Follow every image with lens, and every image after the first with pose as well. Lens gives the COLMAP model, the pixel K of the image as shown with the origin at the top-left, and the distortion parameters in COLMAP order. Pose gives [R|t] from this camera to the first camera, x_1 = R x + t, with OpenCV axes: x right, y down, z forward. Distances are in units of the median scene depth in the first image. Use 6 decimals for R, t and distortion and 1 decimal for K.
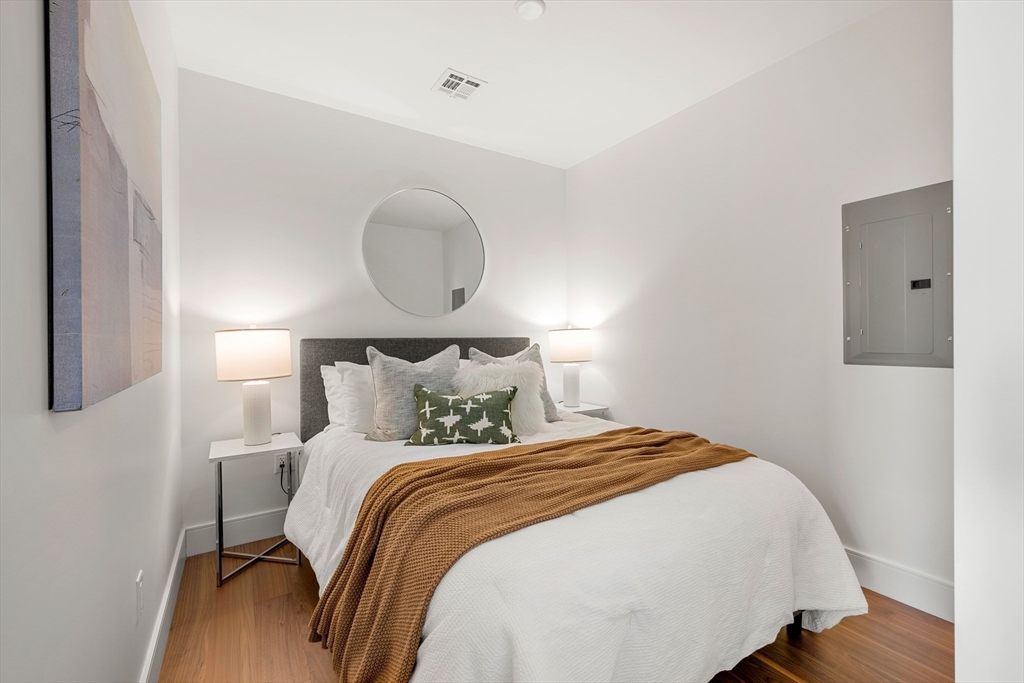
lens RADIAL K [[441.8, 0, 513.2], [0, 441.8, 340.3], [0, 0, 1]] dist [-0.001595, 0.000108]
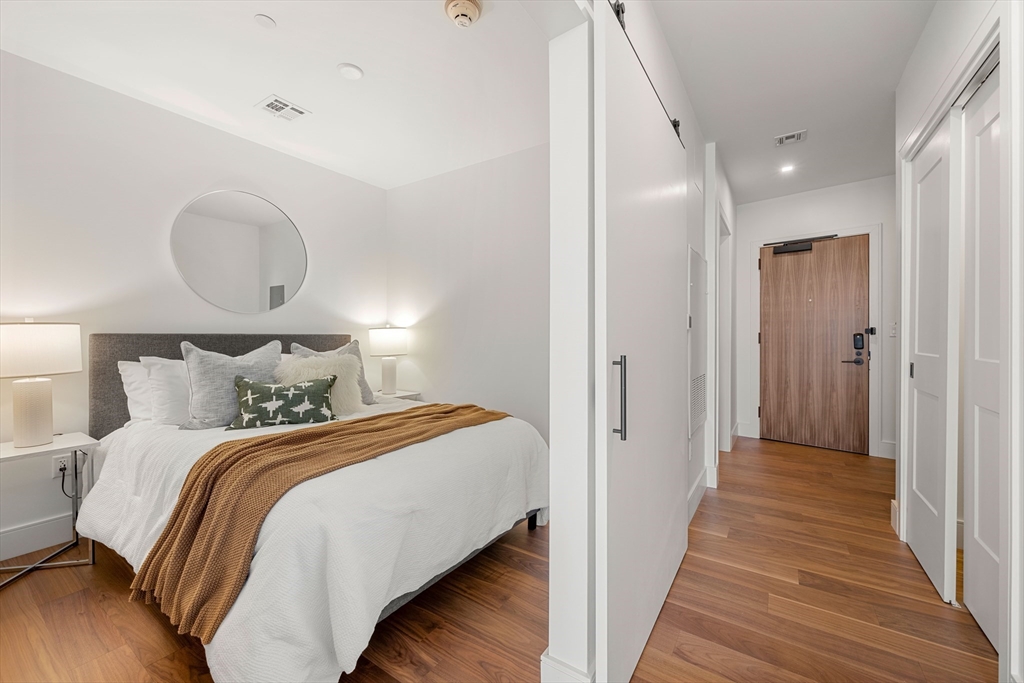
lens RADIAL K [[400.9, 0, 511.8], [0, 400.9, 335.0], [0, 0, 1]] dist [-0.001597, 0.000227]
pose [[0.916822, 0.008423, 0.399207, 0.010145], [-0.005514, 0.999949, -0.008434, 0.002177], [-0.399258, 0.005531, 0.916822, -0.204528]]
